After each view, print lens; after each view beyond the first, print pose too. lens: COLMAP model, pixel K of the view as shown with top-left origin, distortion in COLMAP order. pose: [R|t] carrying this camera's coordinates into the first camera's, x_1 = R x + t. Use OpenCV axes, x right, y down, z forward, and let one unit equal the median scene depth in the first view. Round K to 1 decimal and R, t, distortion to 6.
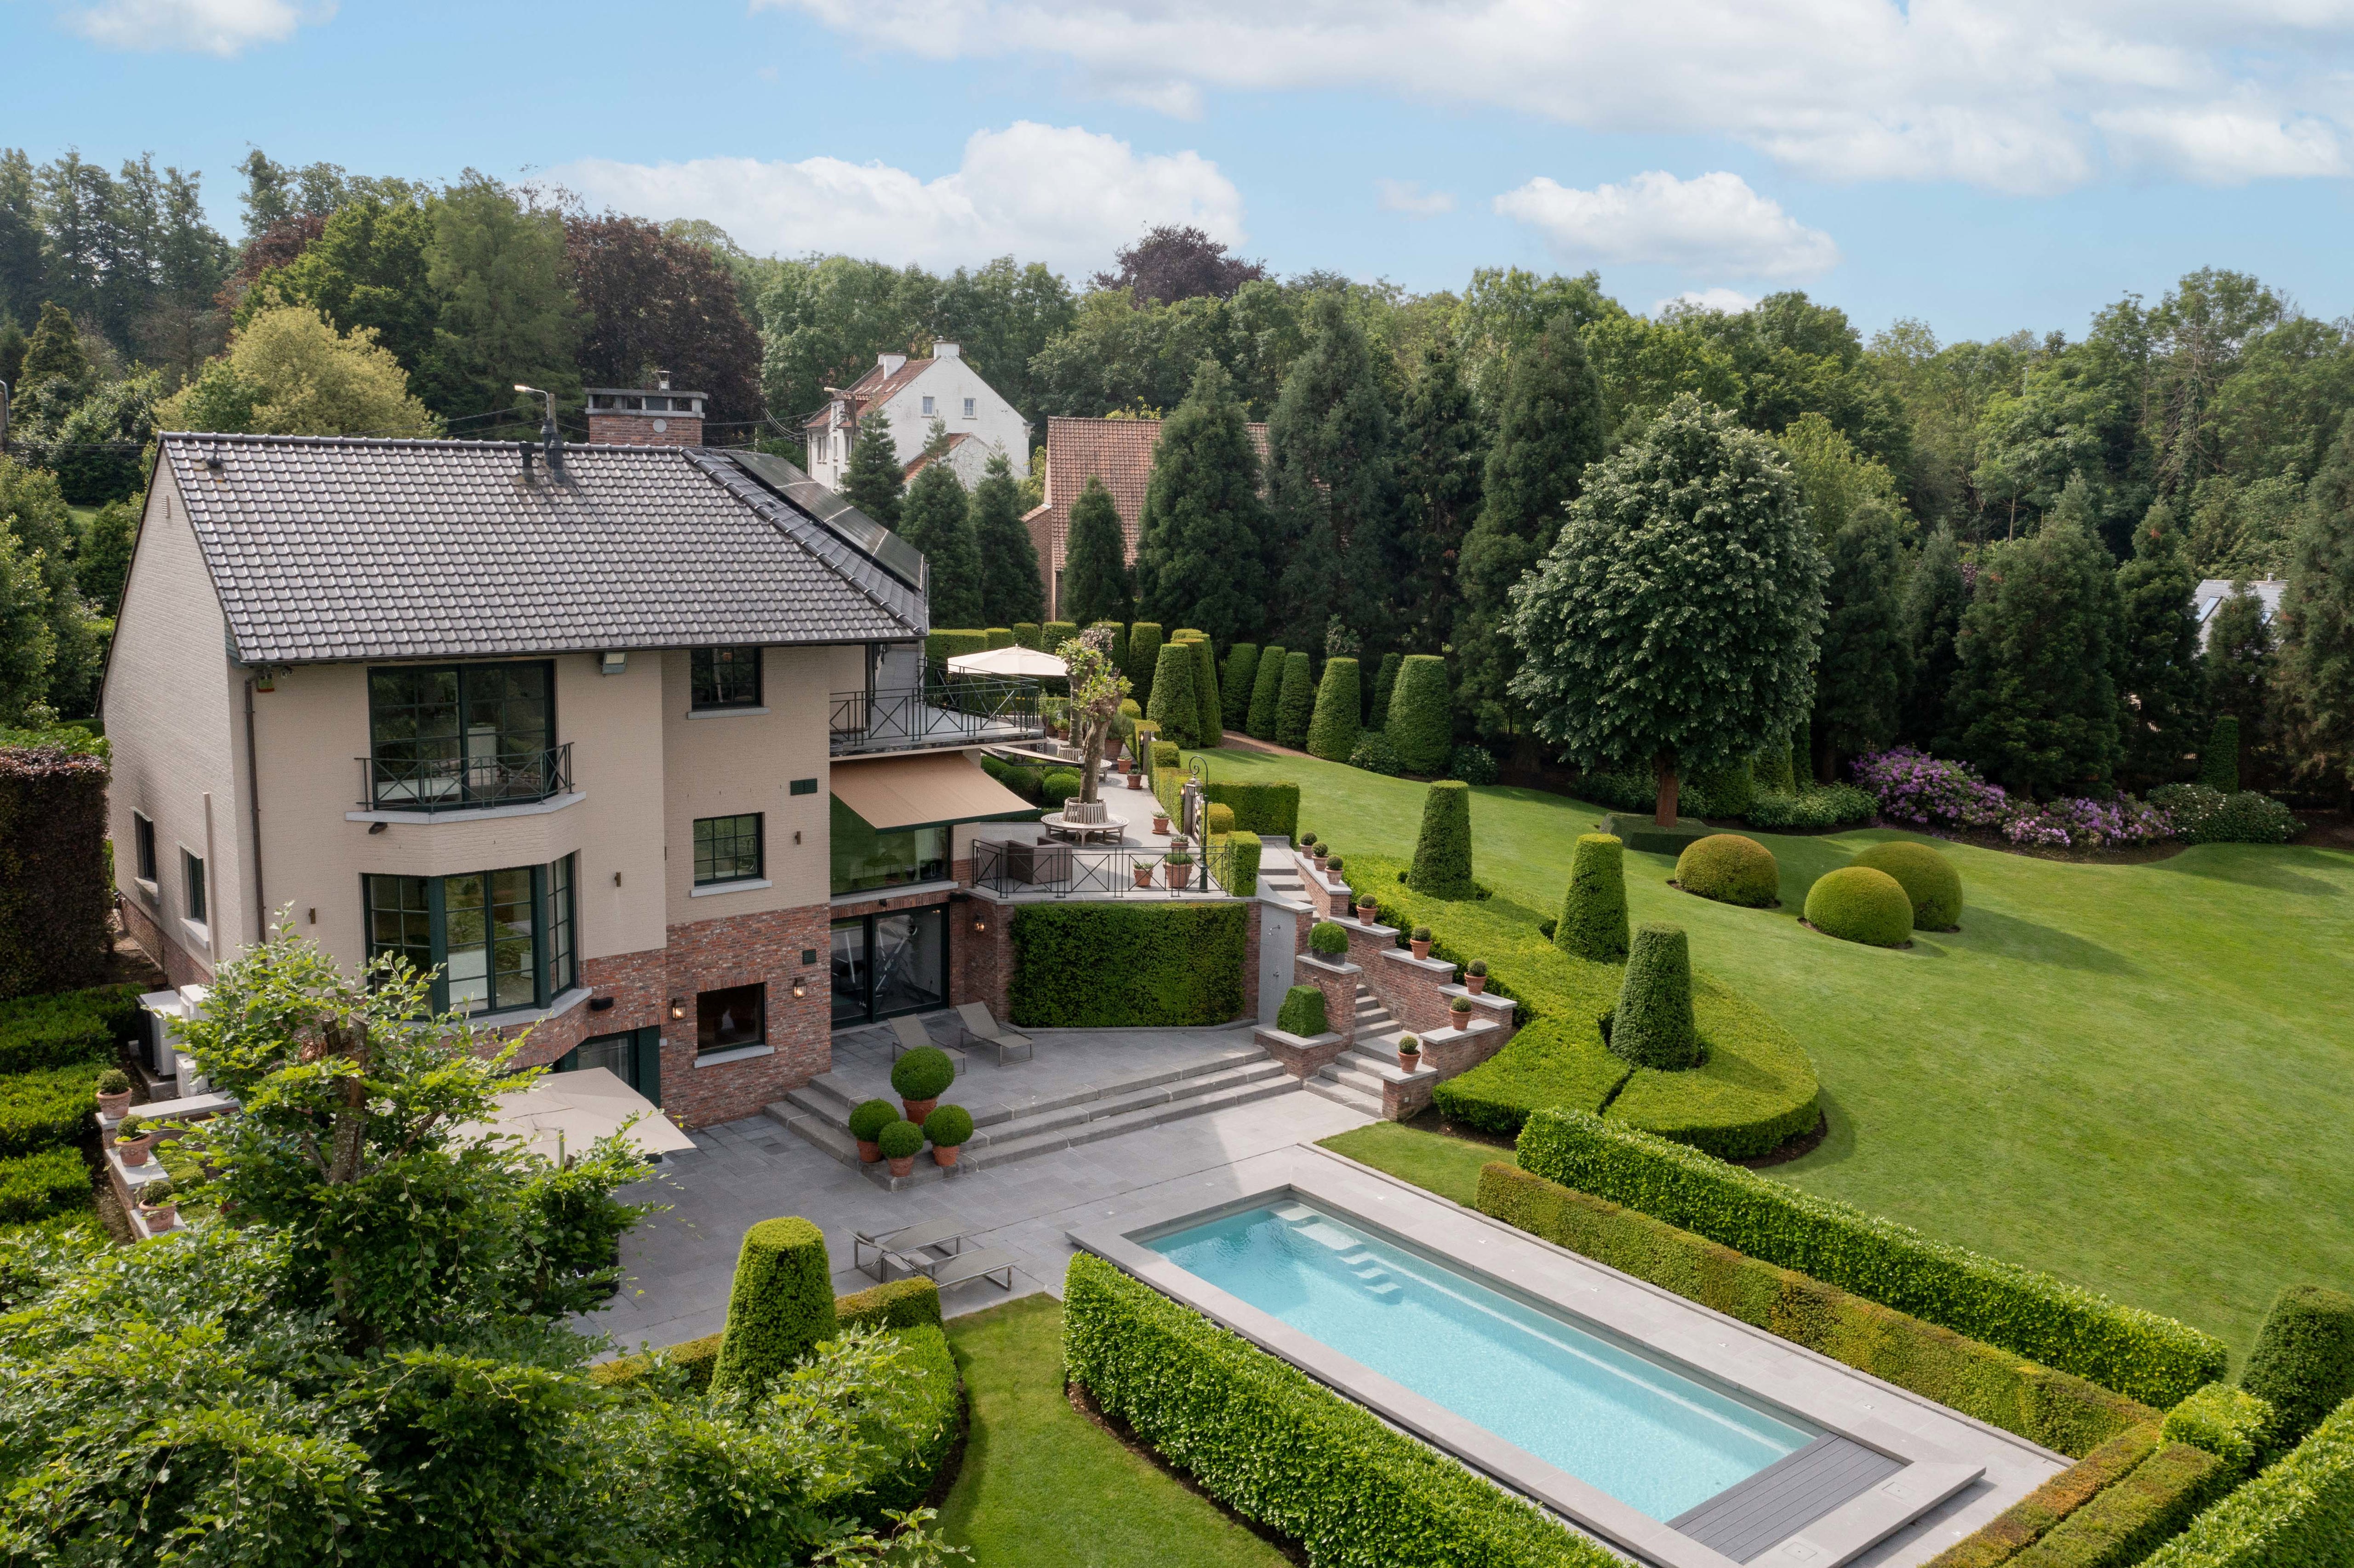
lens RADIAL K [[1951.5, 0, 1177.0], [0, 1951.5, 784.0], [0, 0, 1]] dist [-0.002726, -0.001144]
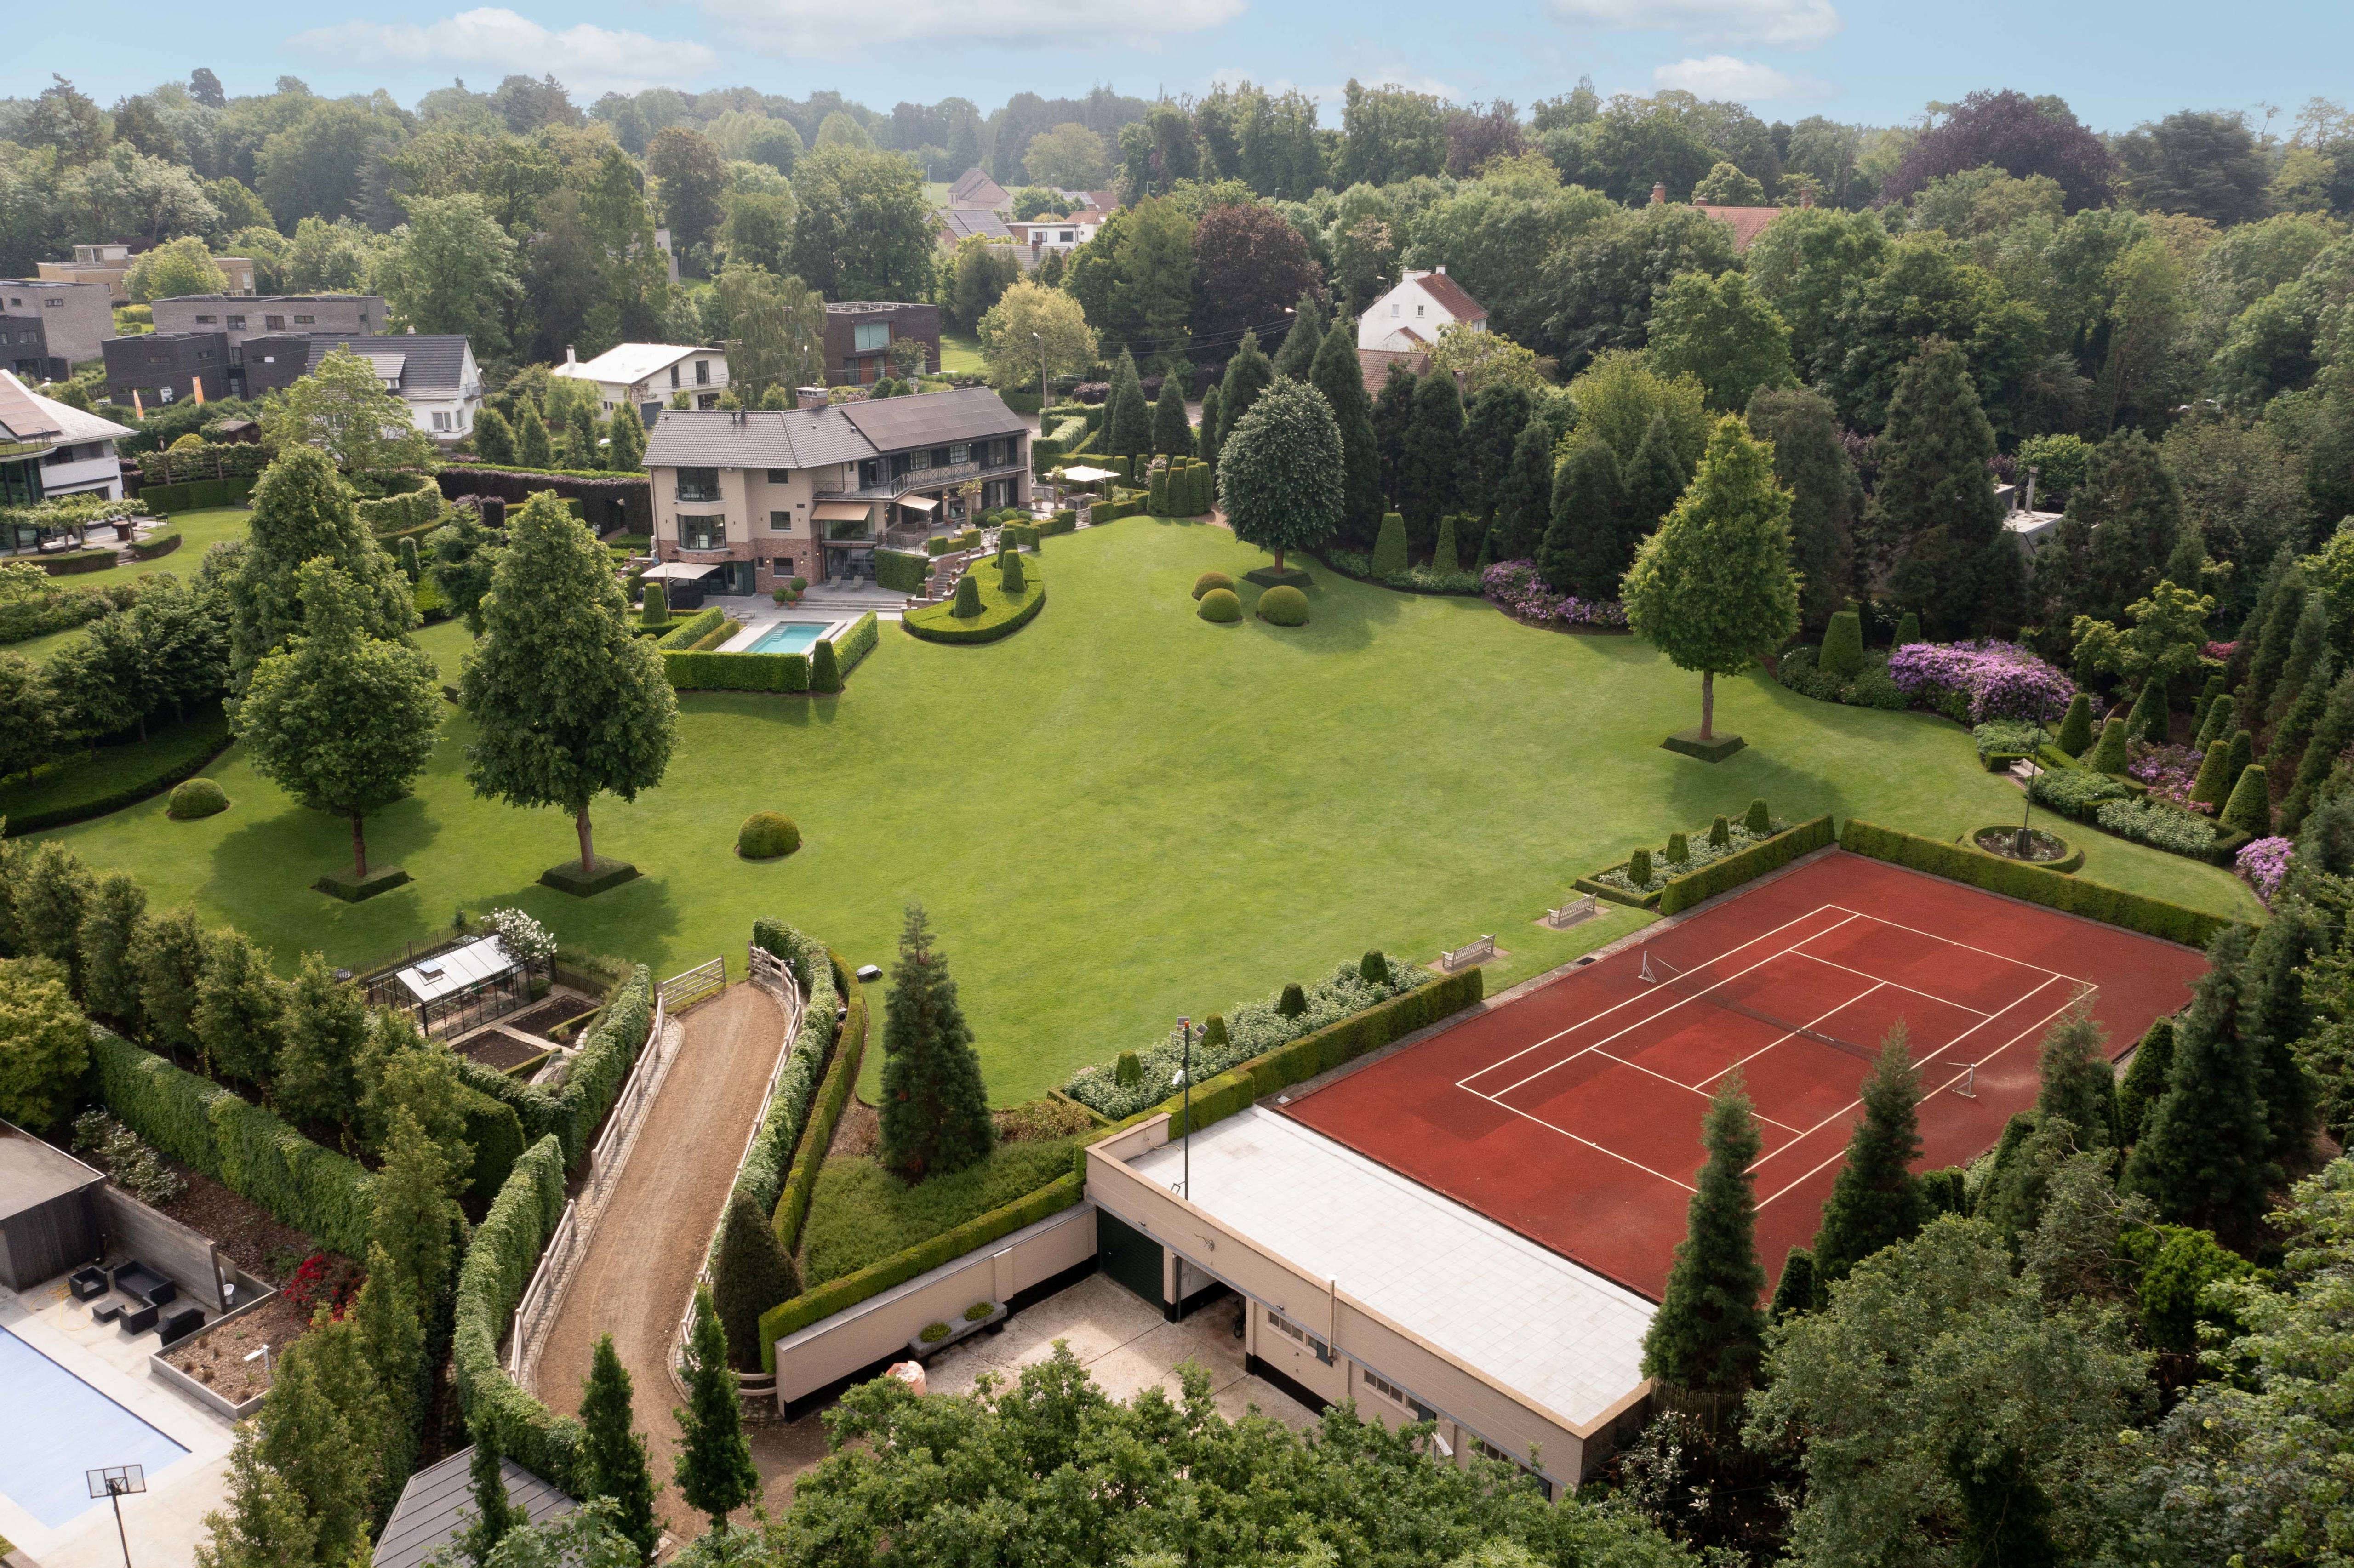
lens RADIAL K [[1877.2, 0, 1177.0], [0, 1877.2, 784.0], [0, 0, 1]] dist [-0.006996, -0.002137]
pose [[0.721471, 0.203362, -0.661909, 2.924846], [-0.101582, 0.976644, 0.189336, -0.241313], [0.684953, -0.069363, 0.725278, -1.212845]]
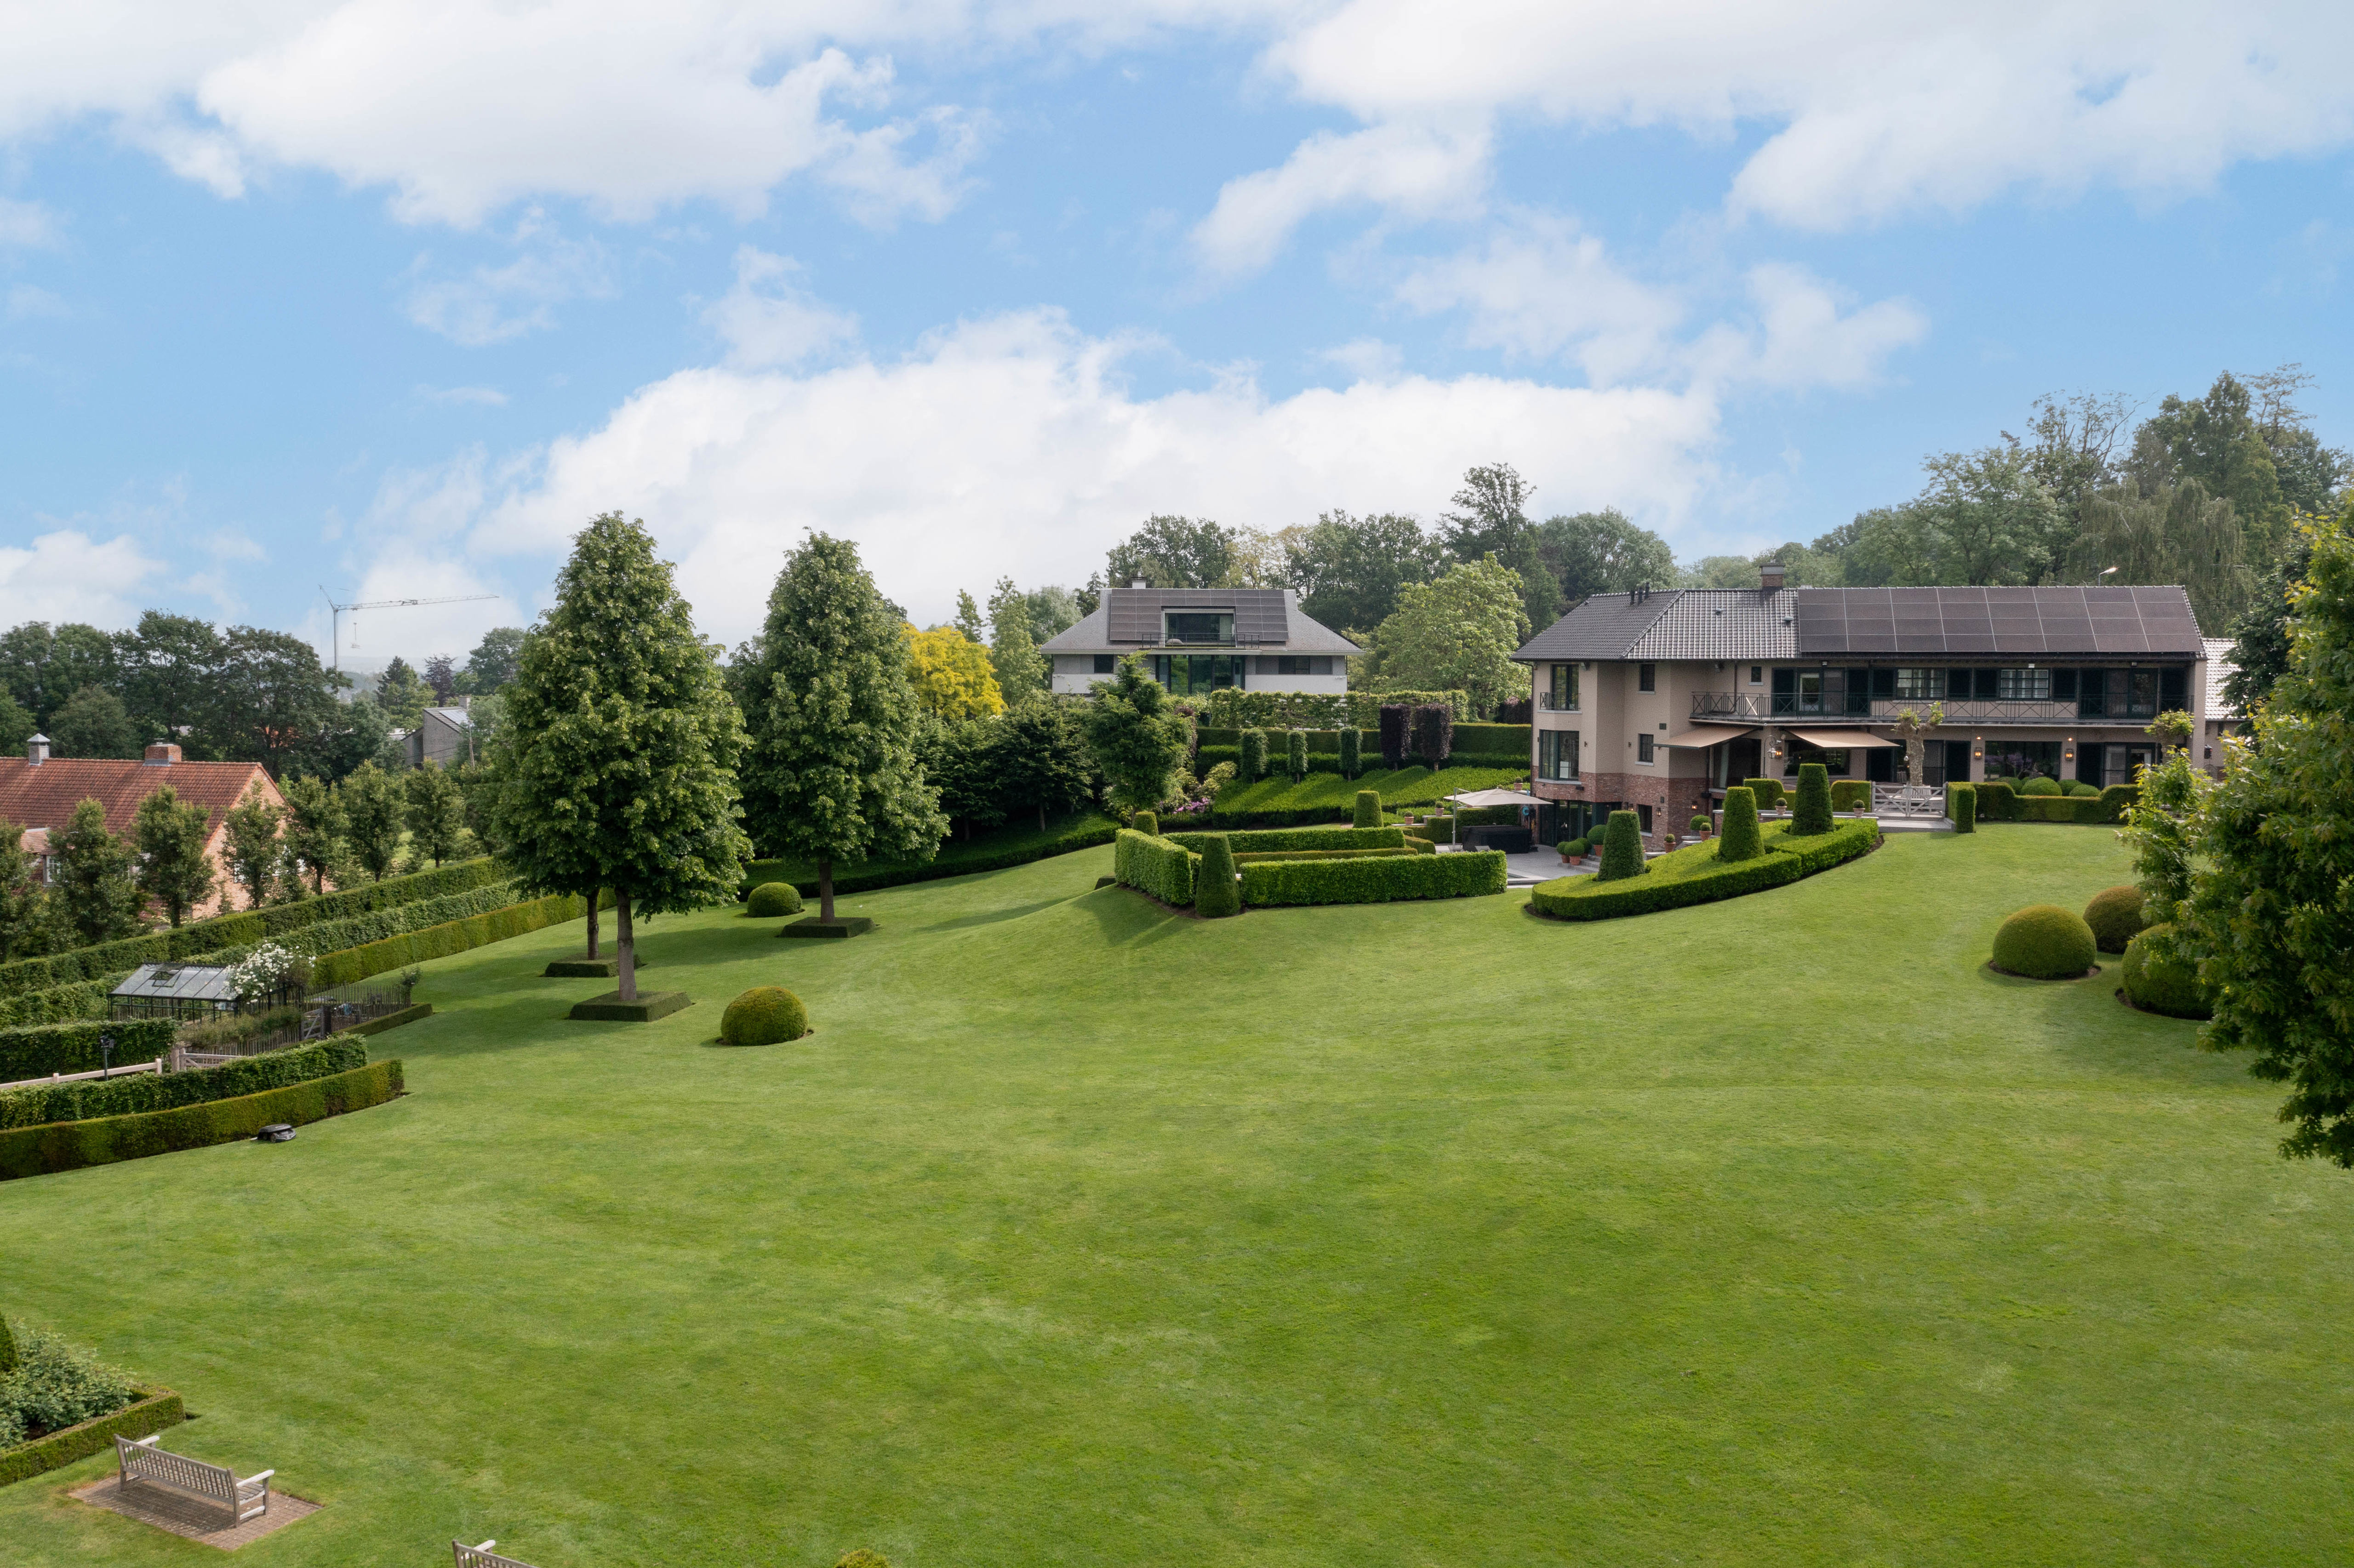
lens RADIAL K [[1901.4, 0, 1174.3], [0, 1901.4, 745.1], [0, 0, 1]] dist [-0.015983, -0.001019]
pose [[-0.400912, 0.032417, -0.915543, 2.301752], [-0.145864, 0.984366, 0.098727, -0.126017], [0.904430, 0.173125, -0.389916, 1.406164]]
